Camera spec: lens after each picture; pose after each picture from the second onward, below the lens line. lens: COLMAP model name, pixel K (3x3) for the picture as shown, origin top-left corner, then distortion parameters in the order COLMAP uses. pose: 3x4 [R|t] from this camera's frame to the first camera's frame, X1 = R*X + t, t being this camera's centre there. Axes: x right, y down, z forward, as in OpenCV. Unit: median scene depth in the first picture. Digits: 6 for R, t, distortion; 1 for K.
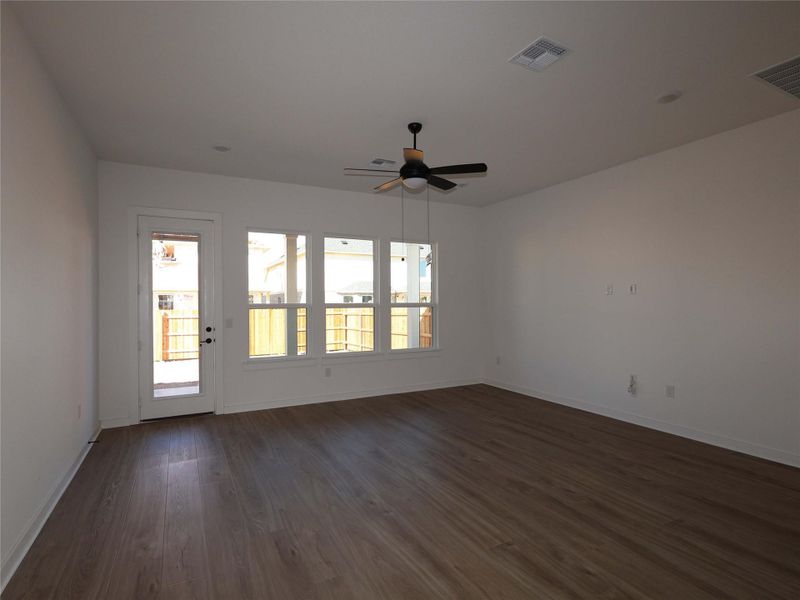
lens RADIAL K [[420.9, 0, 400.5], [0, 420.9, 303.7], [0, 0, 1]] dist [-0.009291, 0.004407]
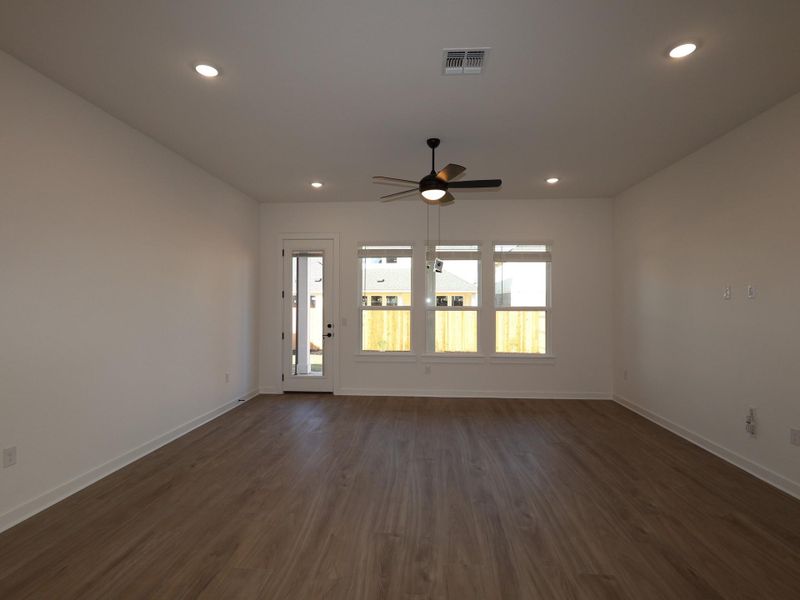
lens RADIAL K [[420.9, 0, 401.5], [0, 420.9, 301.1], [0, 0, 1]] dist [-0.009291, 0.004407]
pose [[0.851863, 0.006023, -0.523730, 0.482640], [-0.009464, 0.999948, -0.003893, -0.012973], [0.523680, 0.008273, 0.851875, 0.050550]]
